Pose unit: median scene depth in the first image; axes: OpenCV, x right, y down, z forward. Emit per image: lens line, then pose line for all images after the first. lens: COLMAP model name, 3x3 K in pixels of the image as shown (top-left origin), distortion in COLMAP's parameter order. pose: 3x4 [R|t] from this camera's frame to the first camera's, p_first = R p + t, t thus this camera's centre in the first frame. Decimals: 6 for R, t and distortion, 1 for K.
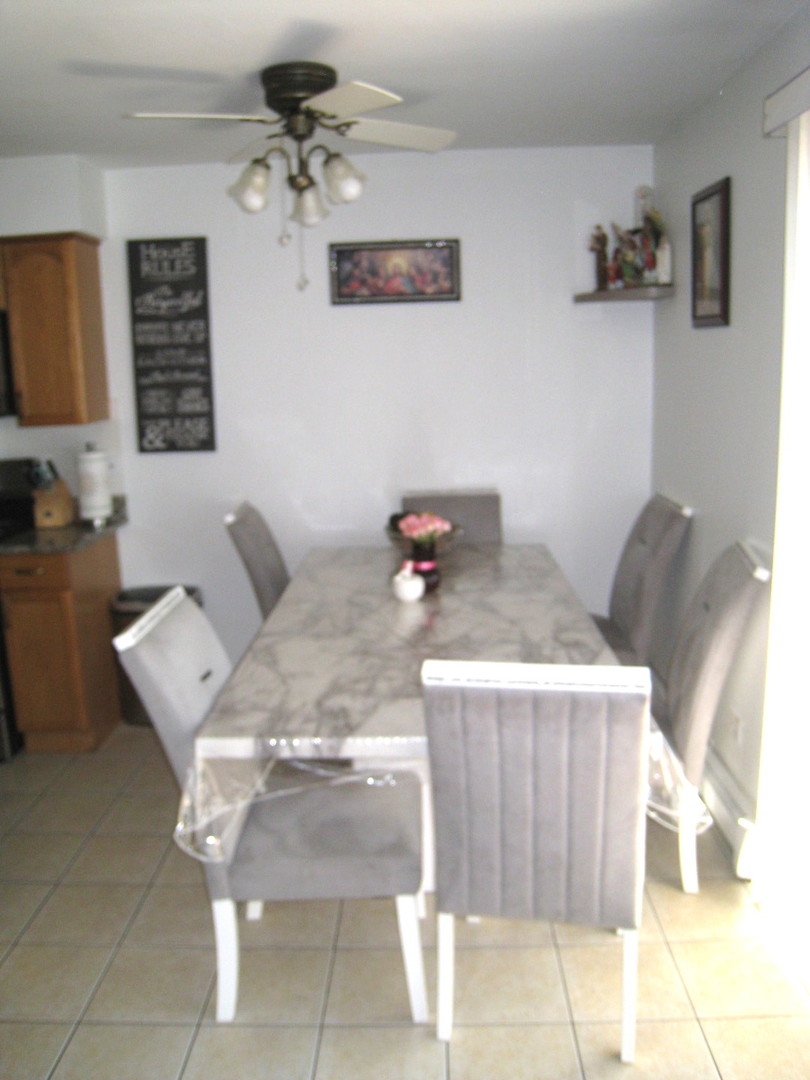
lens RADIAL K [[903.9, 0, 402.8], [0, 903.9, 539.4], [0, 0, 1]] dist [-0.127235, 0.051471]
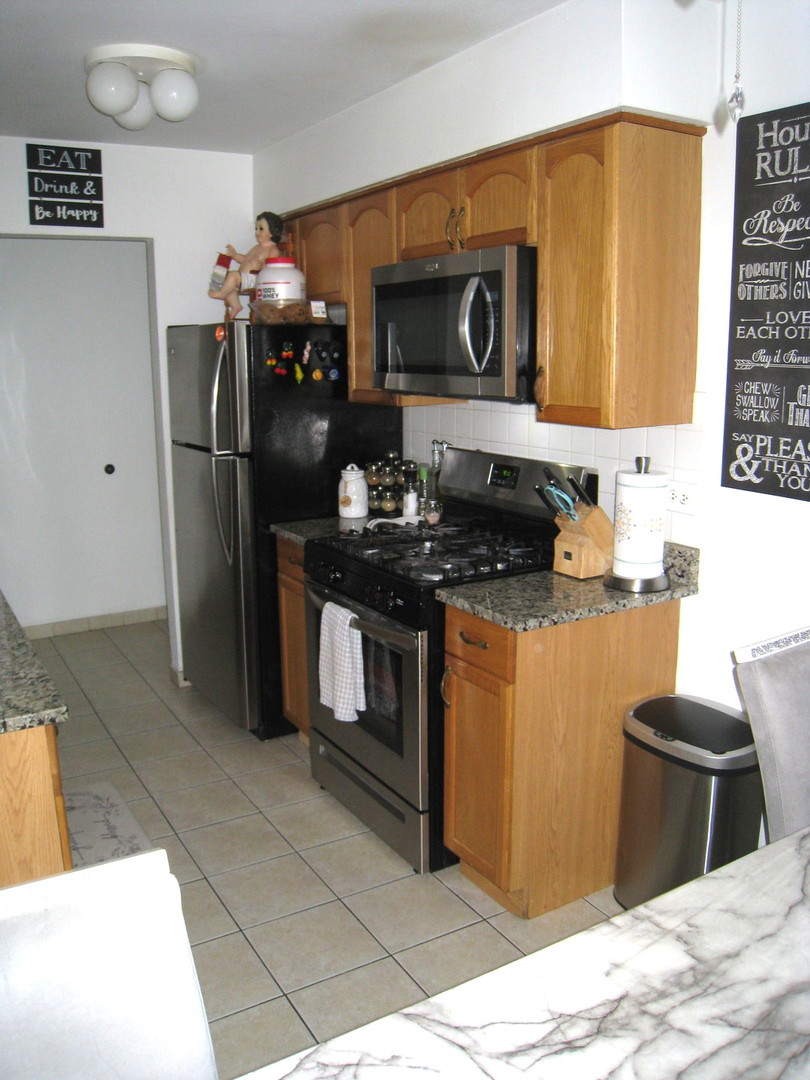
lens RADIAL K [[903.9, 0, 407.6], [0, 903.9, 538.1], [0, 0, 1]] dist [-0.127235, 0.051471]
pose [[0.536781, 0.199052, -0.819905, 0.085695], [-0.174118, 0.976988, 0.123195, -0.101951], [0.825560, 0.076632, 0.559087, 0.515191]]
